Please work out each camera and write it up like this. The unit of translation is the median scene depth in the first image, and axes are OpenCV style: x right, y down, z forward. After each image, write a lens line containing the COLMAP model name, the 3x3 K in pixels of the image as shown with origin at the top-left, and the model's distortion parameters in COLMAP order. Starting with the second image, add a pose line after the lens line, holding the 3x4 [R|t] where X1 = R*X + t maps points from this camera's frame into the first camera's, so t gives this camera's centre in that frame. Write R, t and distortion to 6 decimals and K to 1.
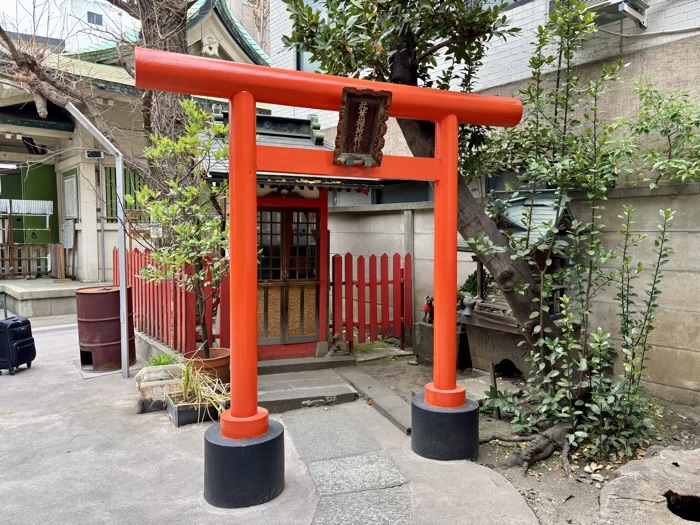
lens RADIAL K [[527.0, 0, 350.0], [0, 527.0, 262.5], [0, 0, 1]] dist [0.034720, -0.048399]
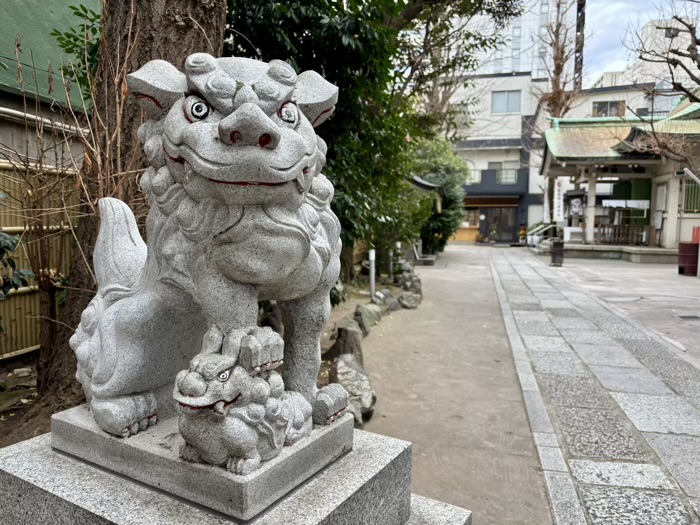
lens RADIAL K [[527.0, 0, 350.0], [0, 527.0, 262.5], [0, 0, 1]] dist [0.034720, -0.048399]
pose [[0.579278, 0.072396, -0.811909, 0.292406], [-0.052836, 0.997288, 0.051228, 0.048562], [0.813416, 0.013223, 0.581532, -0.806028]]
